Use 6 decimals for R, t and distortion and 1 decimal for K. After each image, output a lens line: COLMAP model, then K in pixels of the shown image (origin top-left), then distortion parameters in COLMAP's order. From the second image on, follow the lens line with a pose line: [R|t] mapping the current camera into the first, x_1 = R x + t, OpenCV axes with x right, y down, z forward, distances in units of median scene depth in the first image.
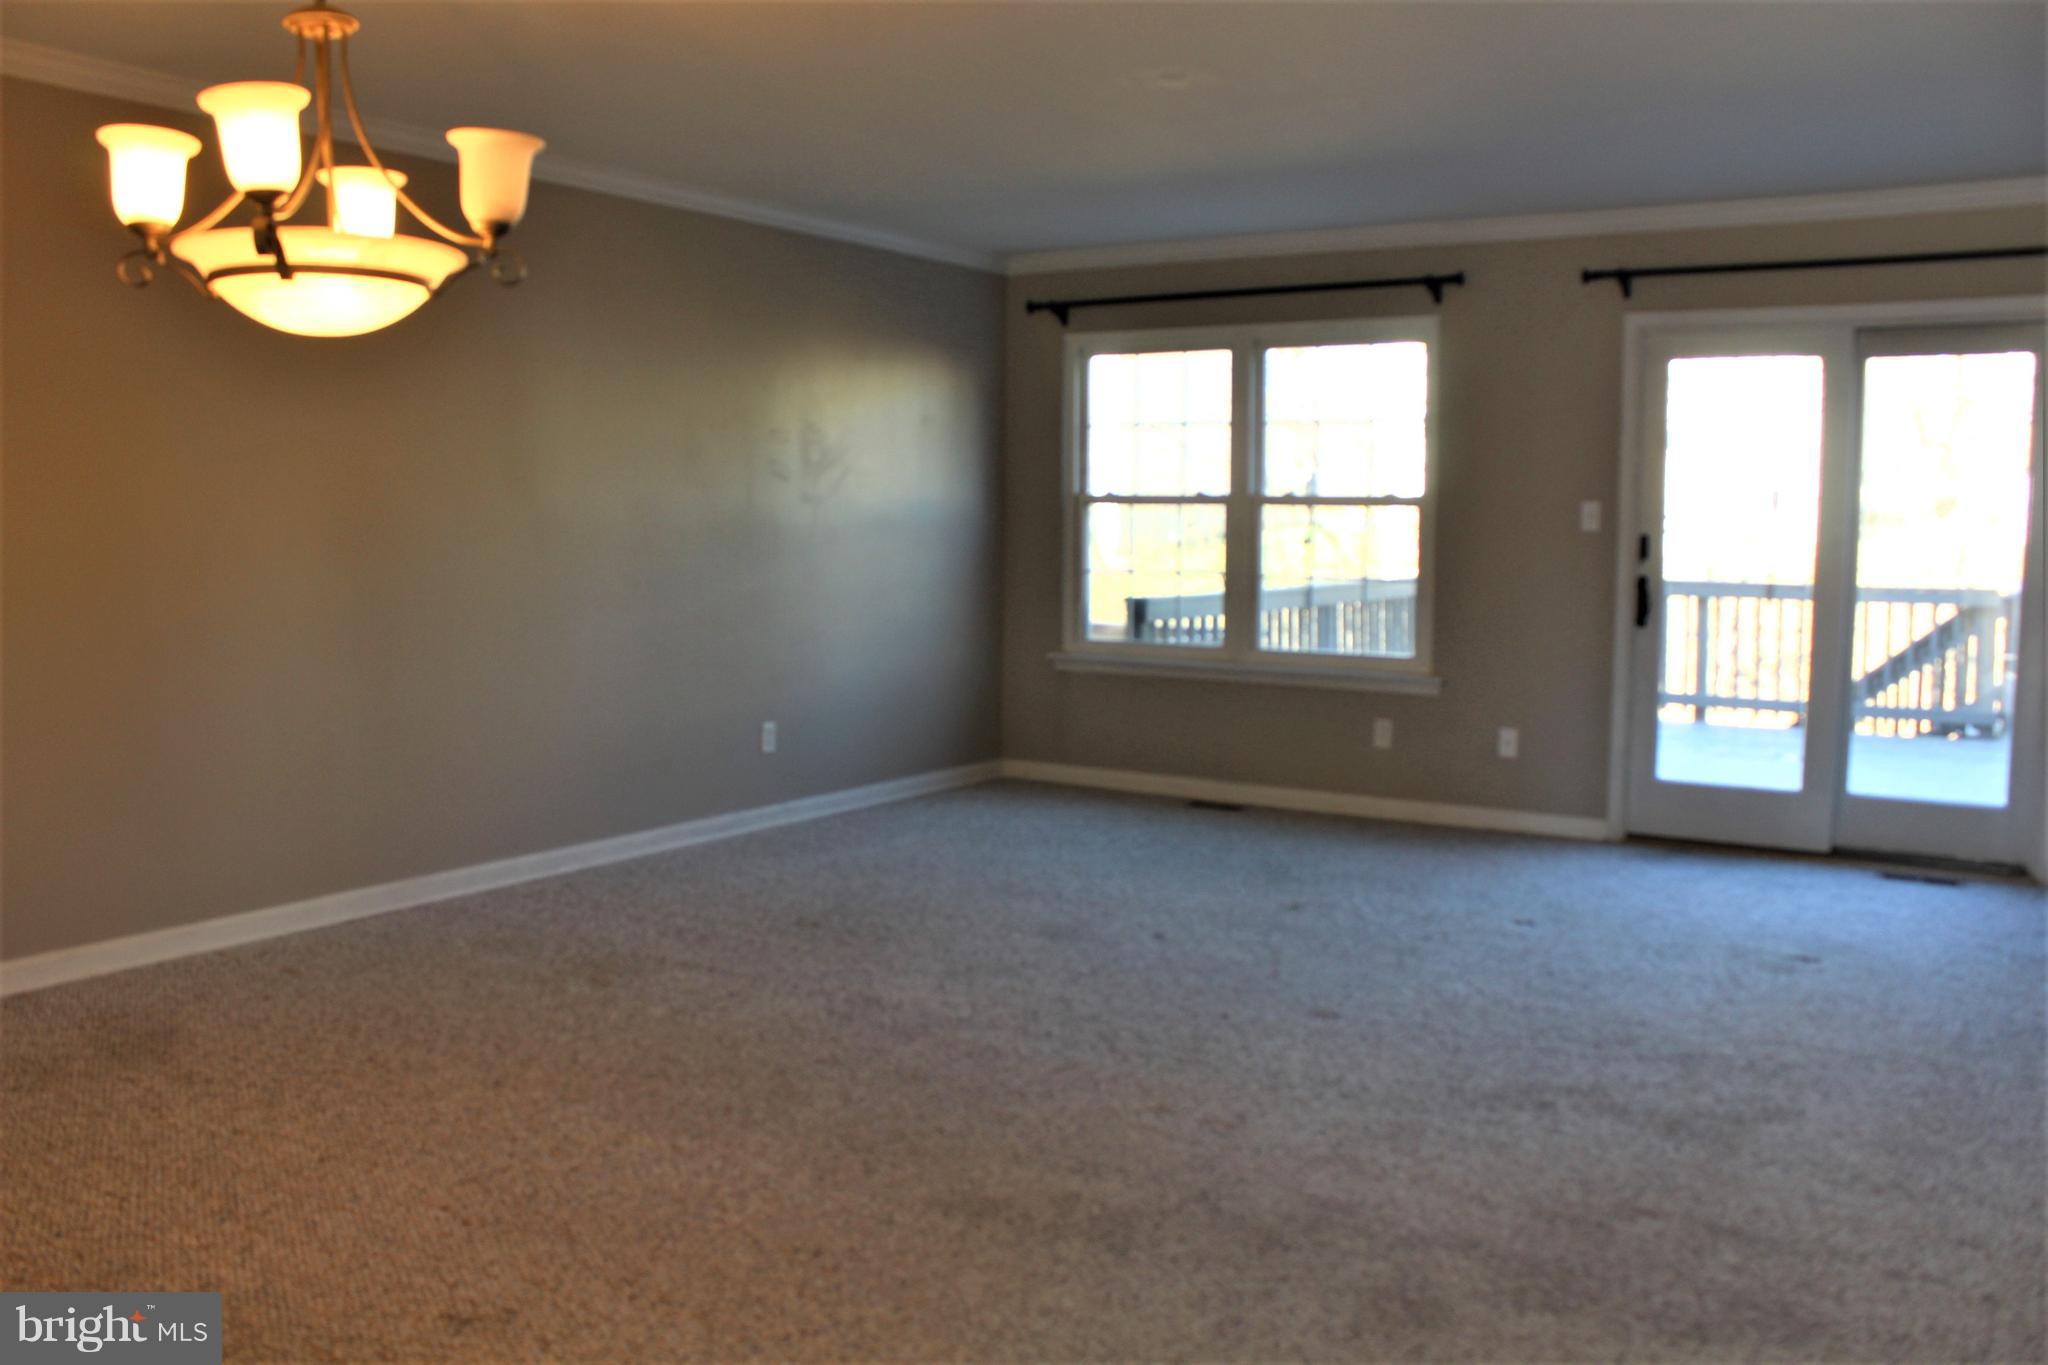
lens RADIAL K [[1747.3, 0, 1021.1], [0, 1747.3, 671.7], [0, 0, 1]] dist [-0.138932, 0.088956]
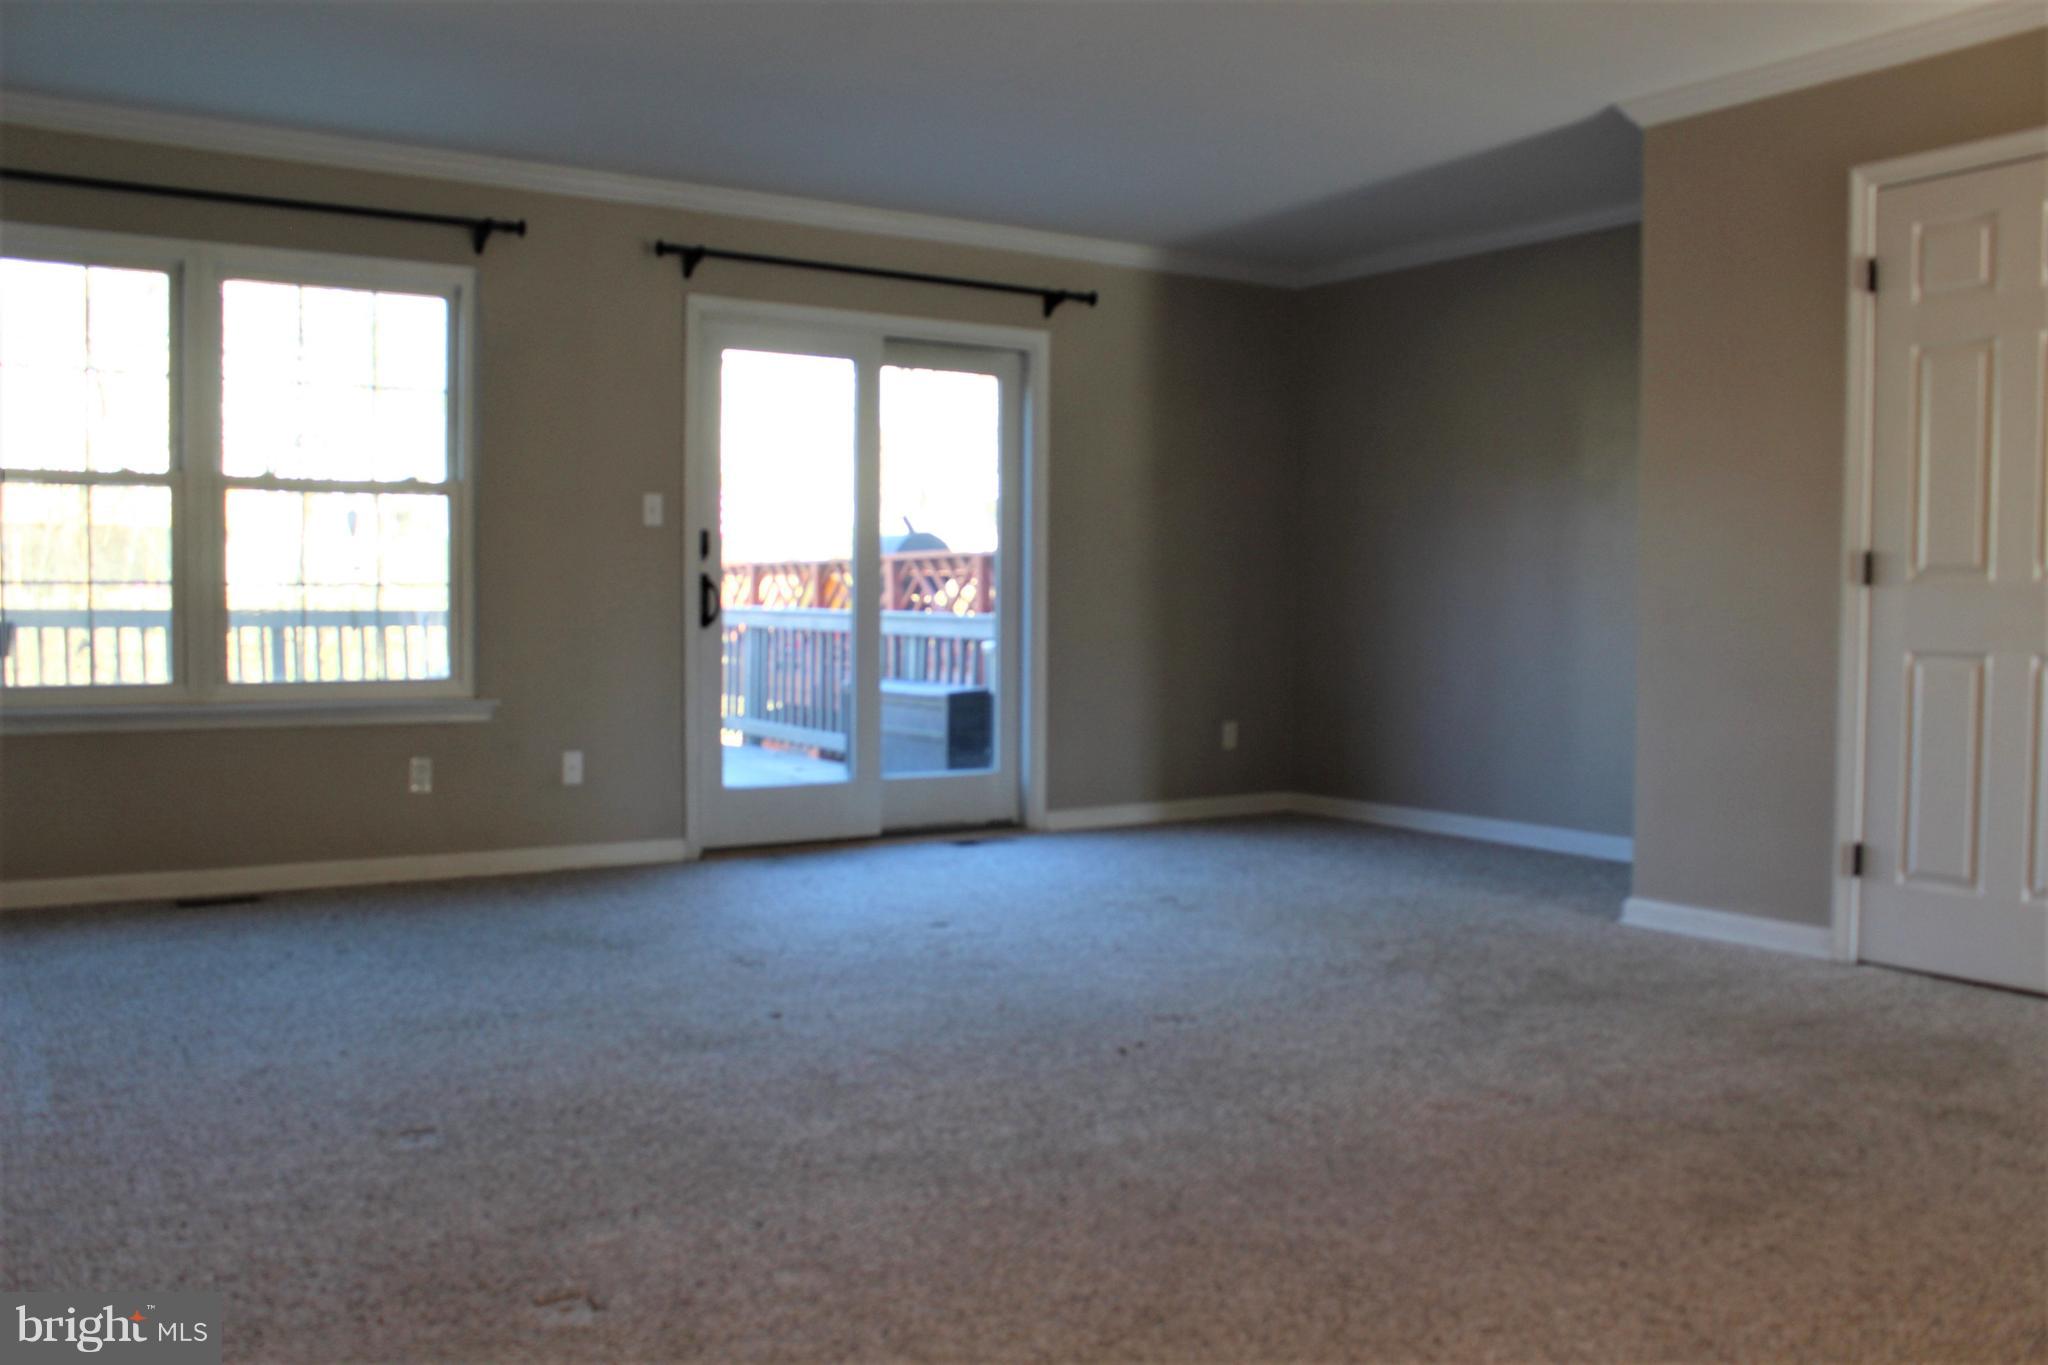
lens RADIAL K [[1747.3, 0, 1021.1], [0, 1747.3, 671.7], [0, 0, 1]] dist [-0.138932, 0.088956]
pose [[0.392460, -0.041735, 0.918822, -0.456579], [0.080778, 0.996674, 0.010768, 0.001617], [-0.916215, 0.069995, 0.394526, 0.473554]]
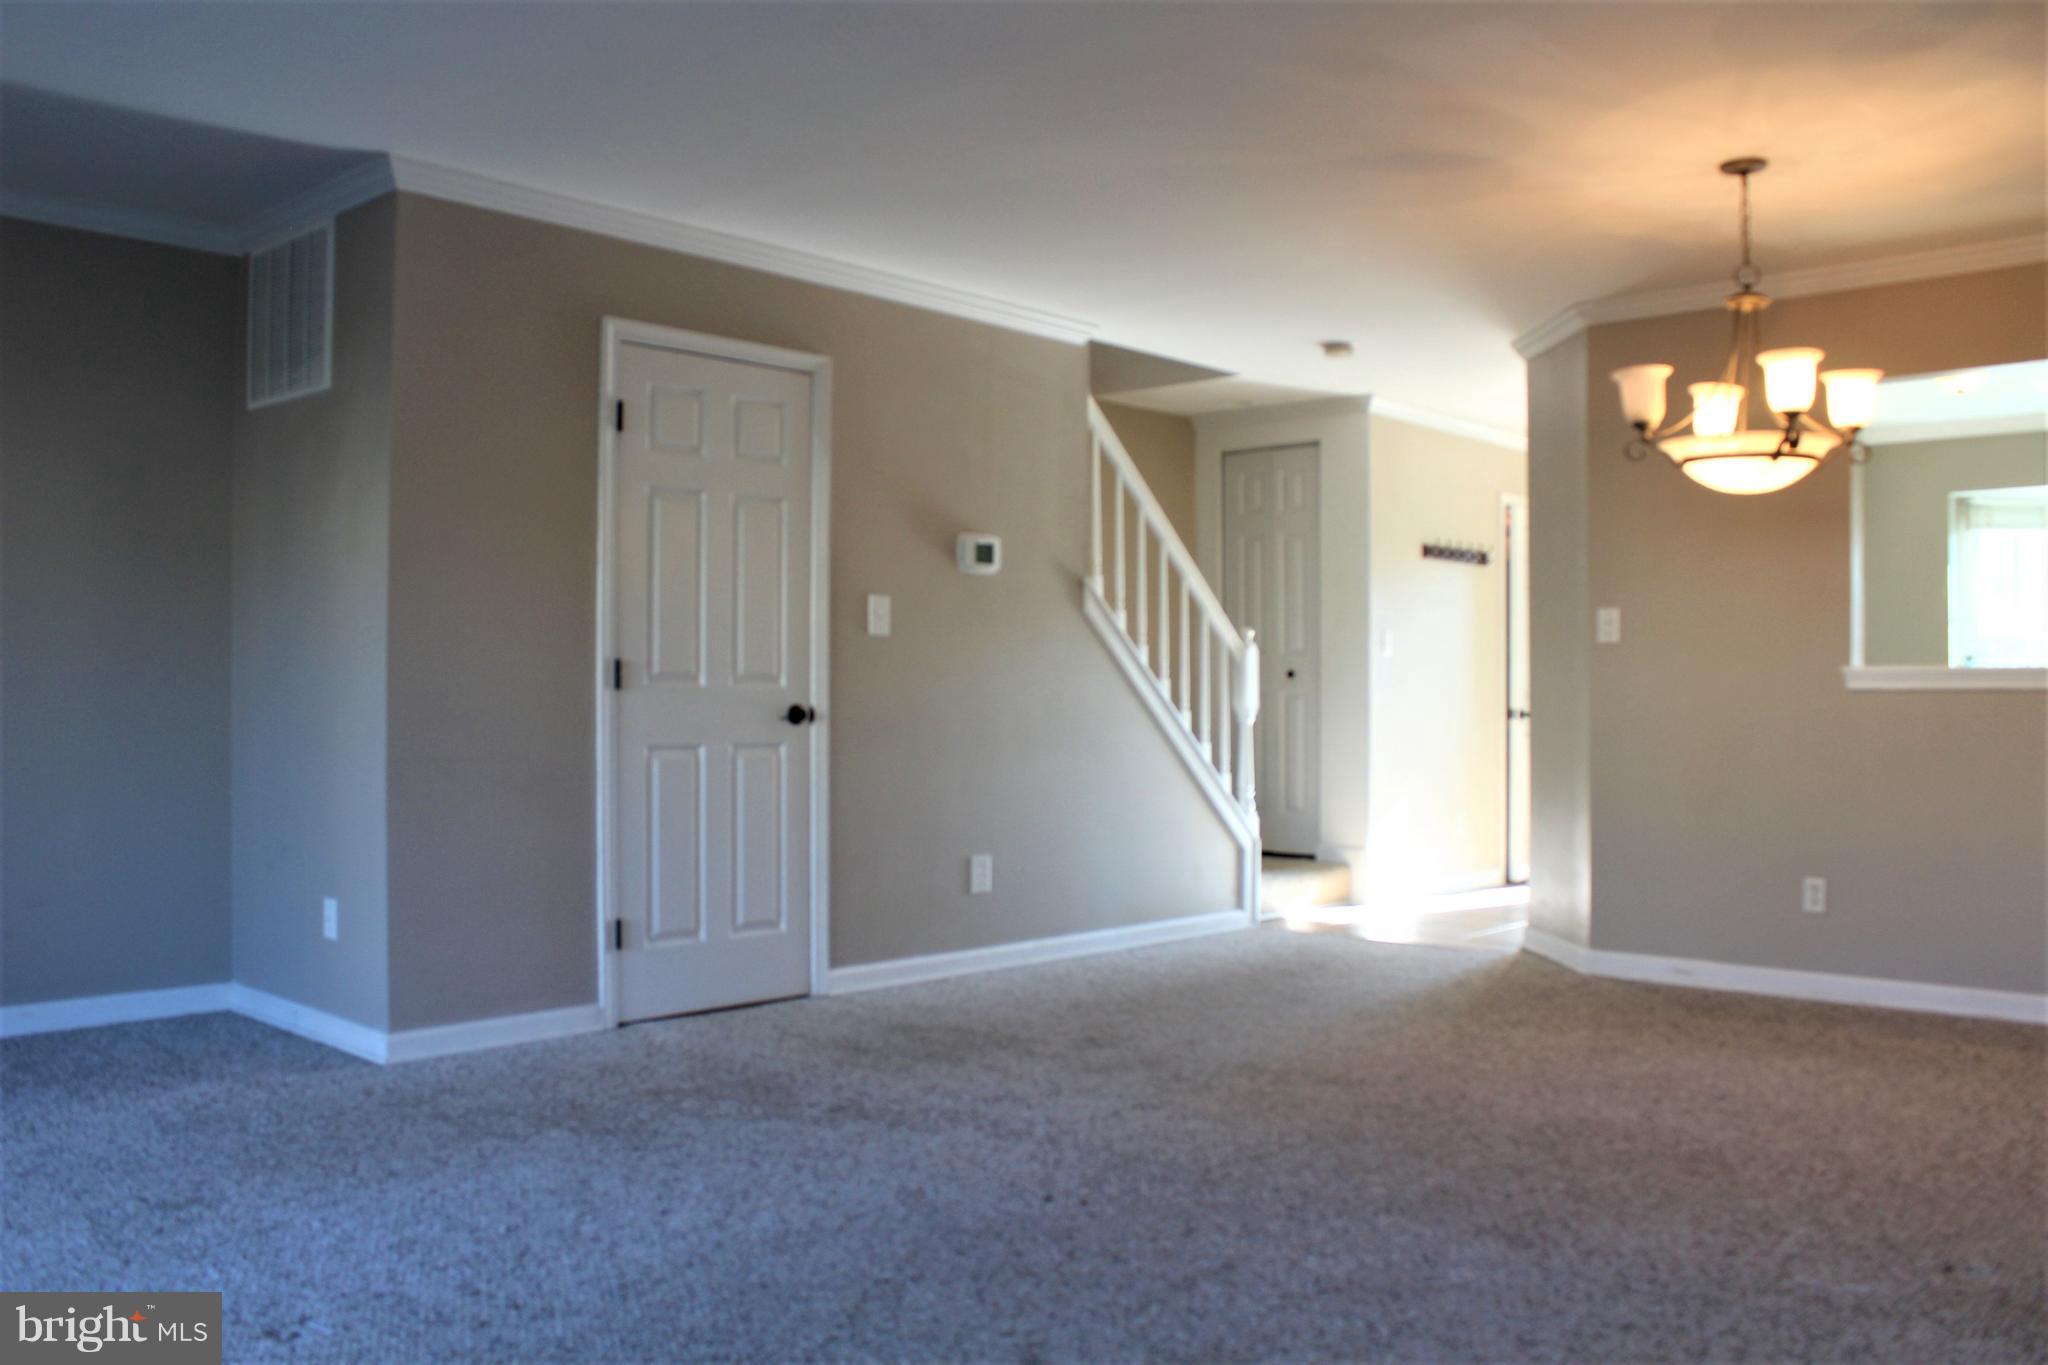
lens RADIAL K [[1747.3, 0, 1021.1], [0, 1747.3, 671.7], [0, 0, 1]] dist [-0.138932, 0.088956]
pose [[-0.985795, -0.010793, 0.167605, 0.000610], [0.002673, 0.996799, 0.079909, -0.069412], [-0.167931, 0.079222, -0.982610, 1.179527]]
